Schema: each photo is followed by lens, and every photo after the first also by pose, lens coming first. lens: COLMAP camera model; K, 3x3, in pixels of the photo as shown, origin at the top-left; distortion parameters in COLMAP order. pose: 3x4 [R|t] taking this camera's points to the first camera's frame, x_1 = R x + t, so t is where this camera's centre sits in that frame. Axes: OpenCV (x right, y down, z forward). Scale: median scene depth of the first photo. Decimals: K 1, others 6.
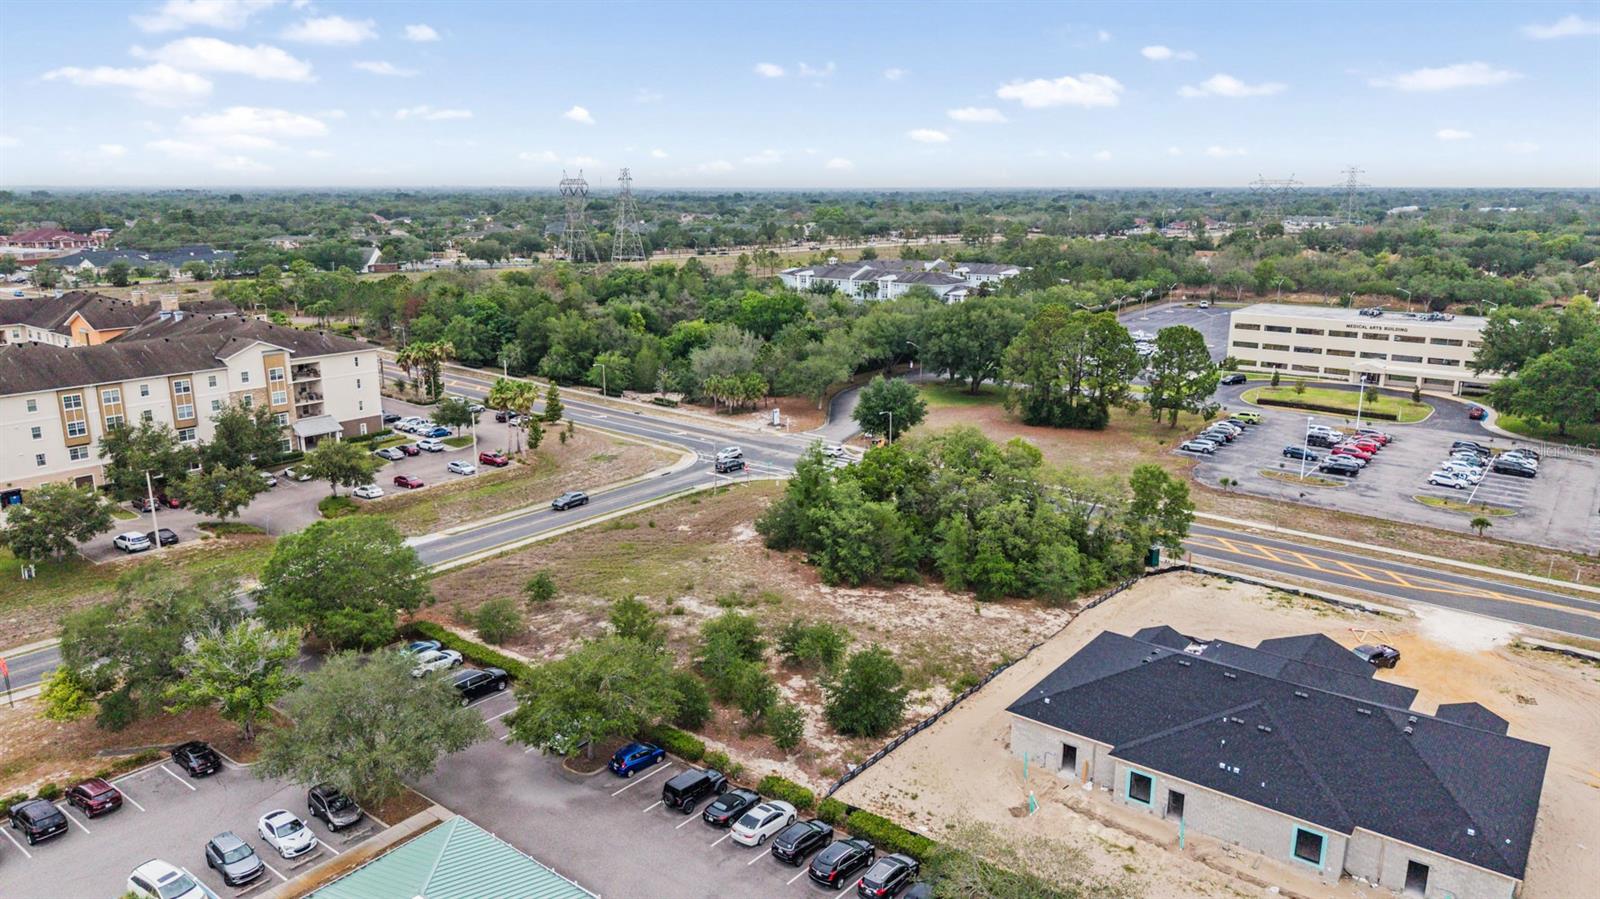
lens RADIAL K [[1065.0, 0, 800.0], [0, 1065.0, 449.5], [0, 0, 1]] dist [0.057113, -0.064470]
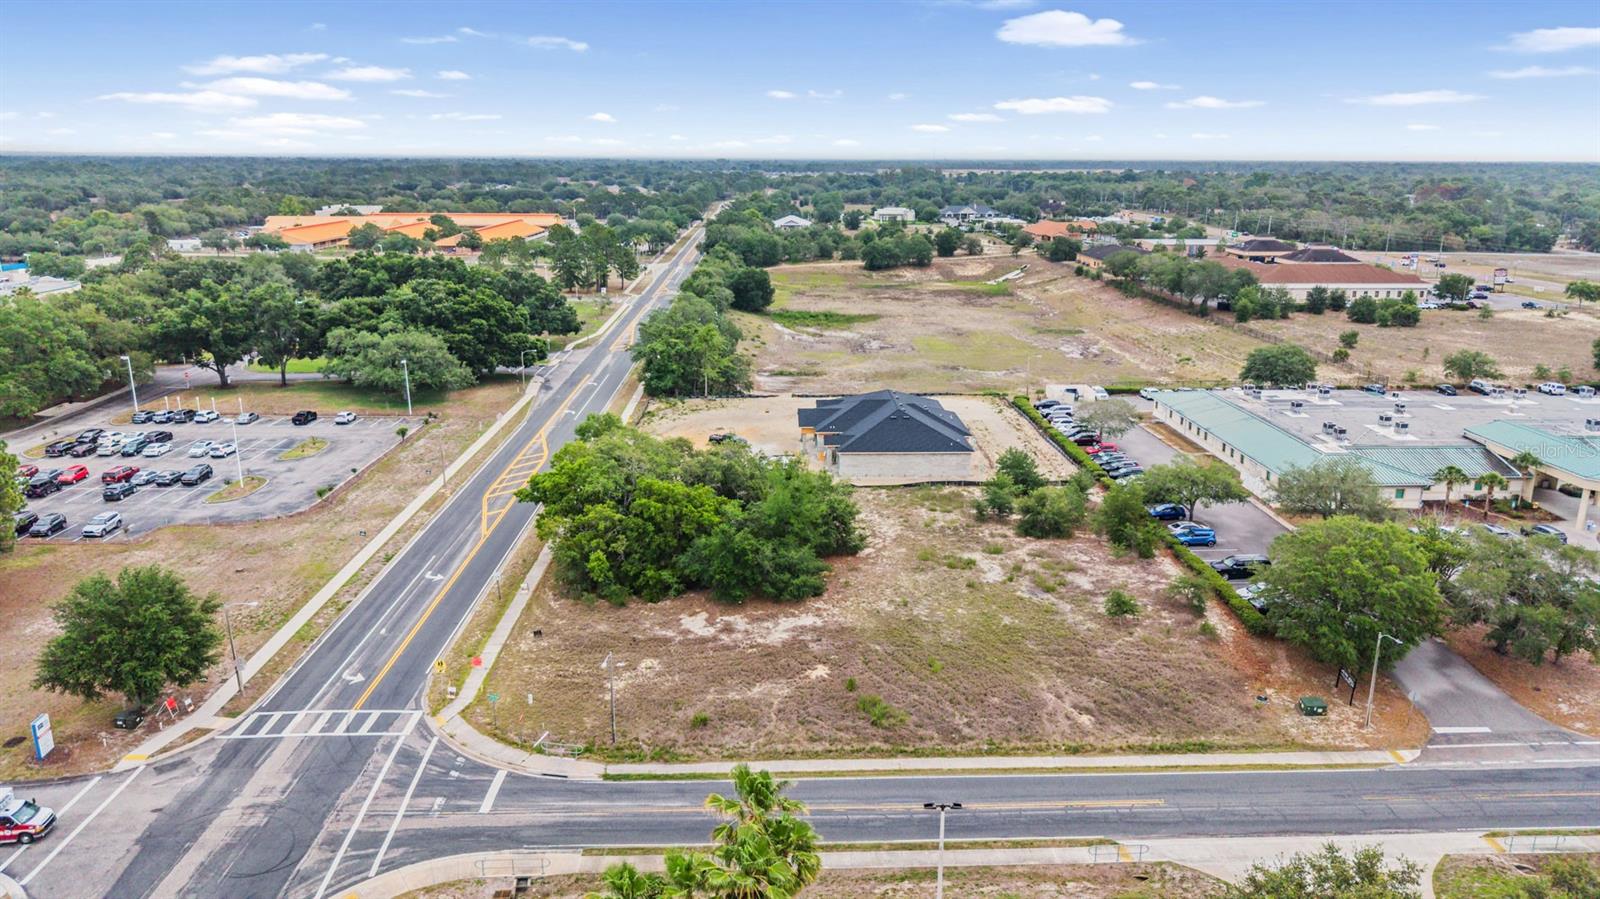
lens RADIAL K [[1067.9, 0, 800.0], [0, 1067.9, 449.5], [0, 0, 1]] dist [0.026698, -0.020929]
pose [[-0.643290, -0.204178, 0.737895, -0.539021], [0.179421, 0.896743, 0.404549, -0.310239], [-0.744303, 0.392636, -0.540232, 1.241170]]
